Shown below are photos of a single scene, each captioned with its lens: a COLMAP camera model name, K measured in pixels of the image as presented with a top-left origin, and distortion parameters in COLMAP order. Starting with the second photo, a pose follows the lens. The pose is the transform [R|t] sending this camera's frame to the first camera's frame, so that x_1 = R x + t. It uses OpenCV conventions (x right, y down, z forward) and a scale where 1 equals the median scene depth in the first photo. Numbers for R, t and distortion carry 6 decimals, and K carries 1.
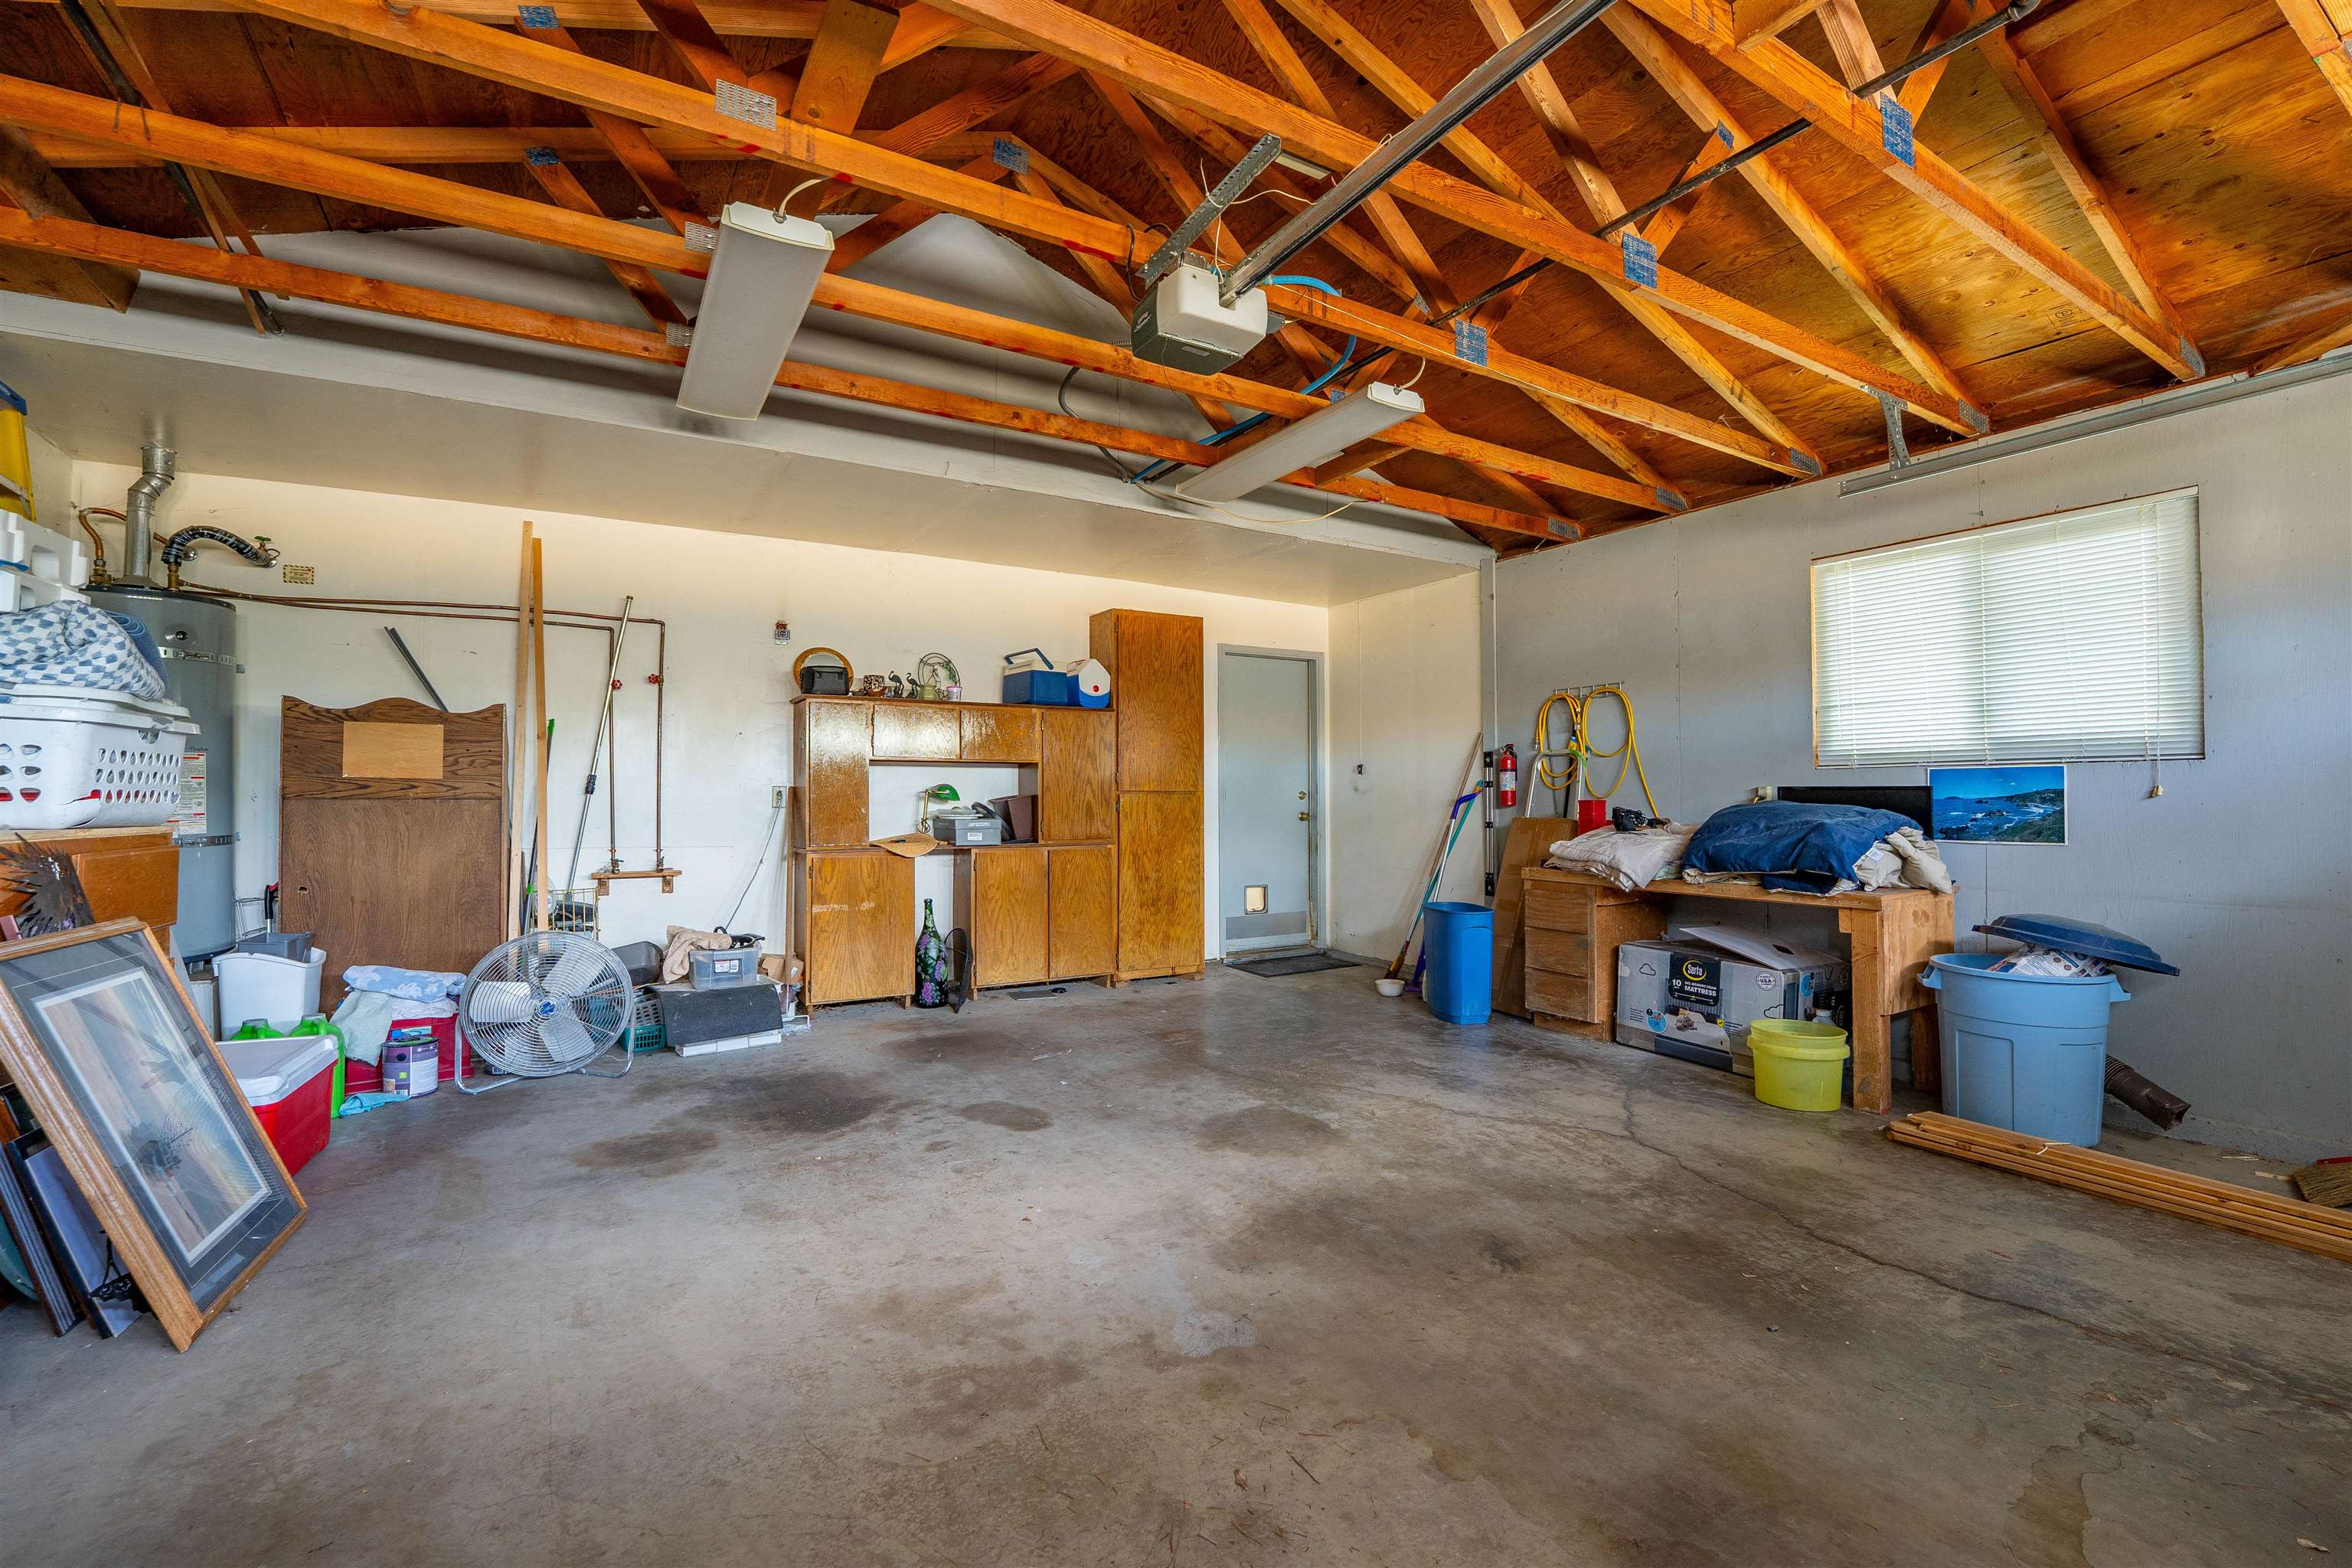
lens RADIAL K [[998.6, 0, 1171.3], [0, 998.6, 789.3], [0, 0, 1]] dist [-0.017402, -0.000914]
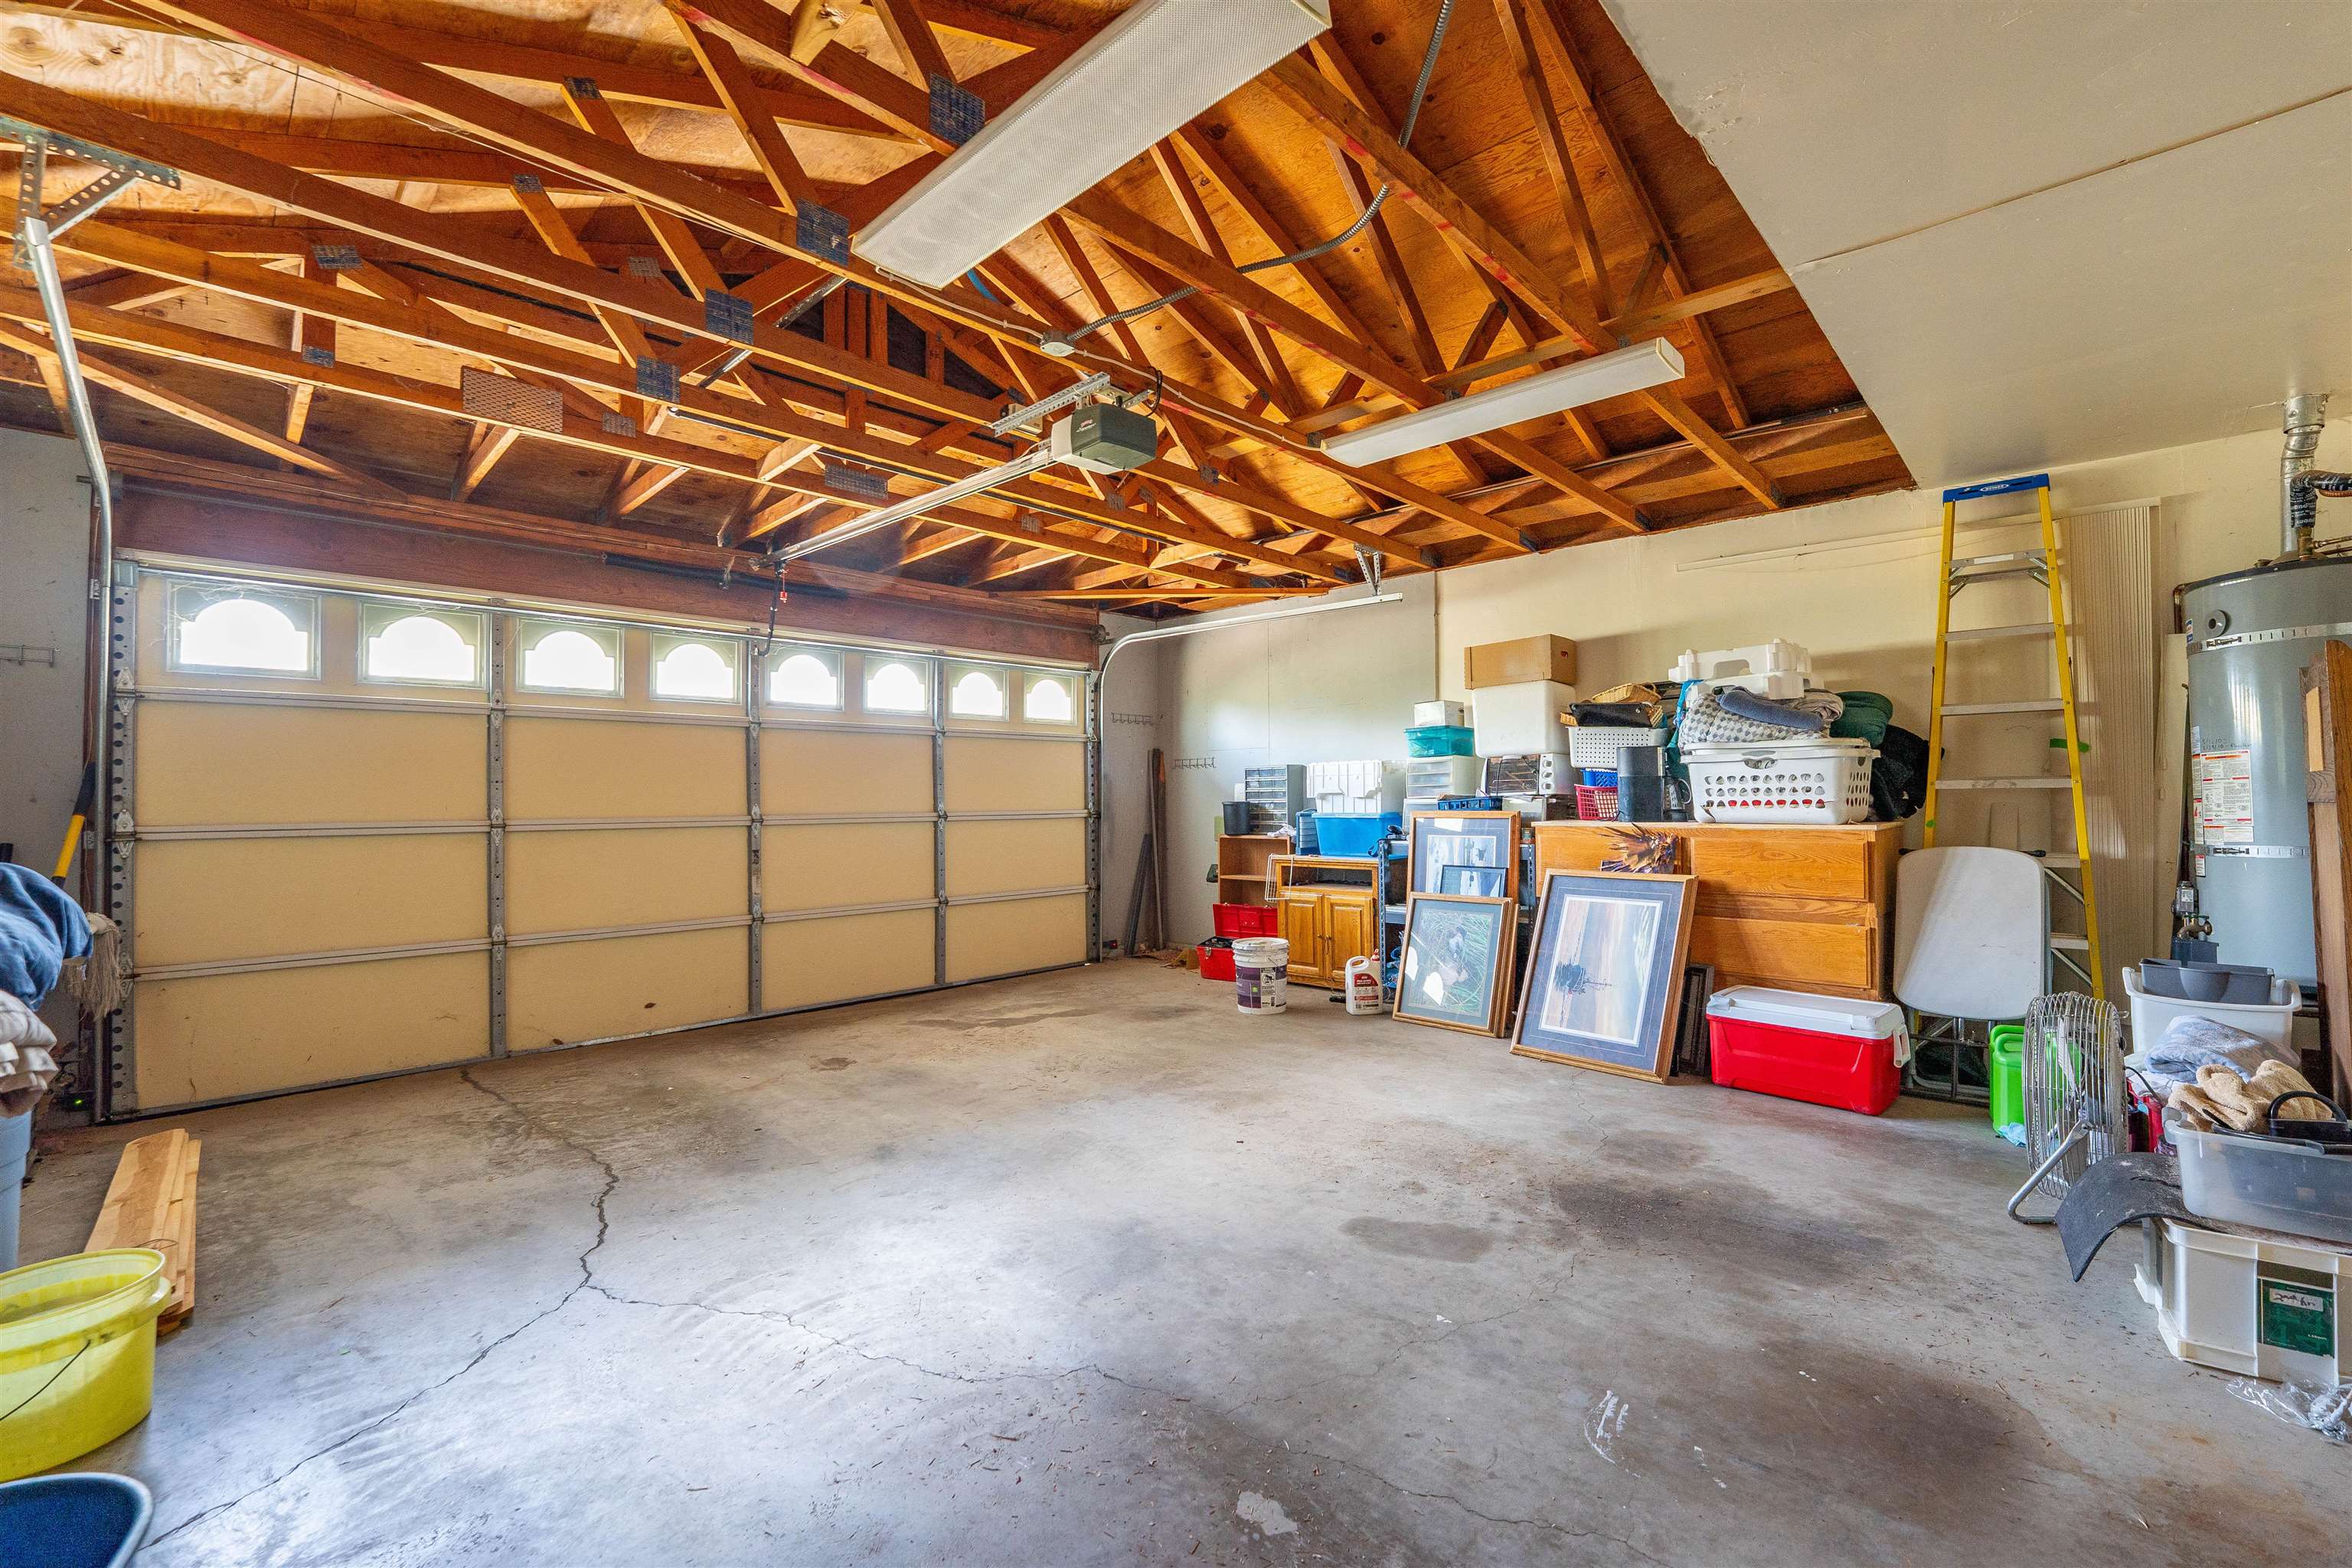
lens RADIAL K [[998.6, 0, 1183.1], [0, 998.6, 787.9], [0, 0, 1]] dist [-0.017402, -0.000914]
pose [[-0.961739, 0.000248, -0.273969, 0.243805], [0.009313, 0.999451, -0.031786, 0.005357], [0.273810, -0.033122, -0.961213, 1.915809]]
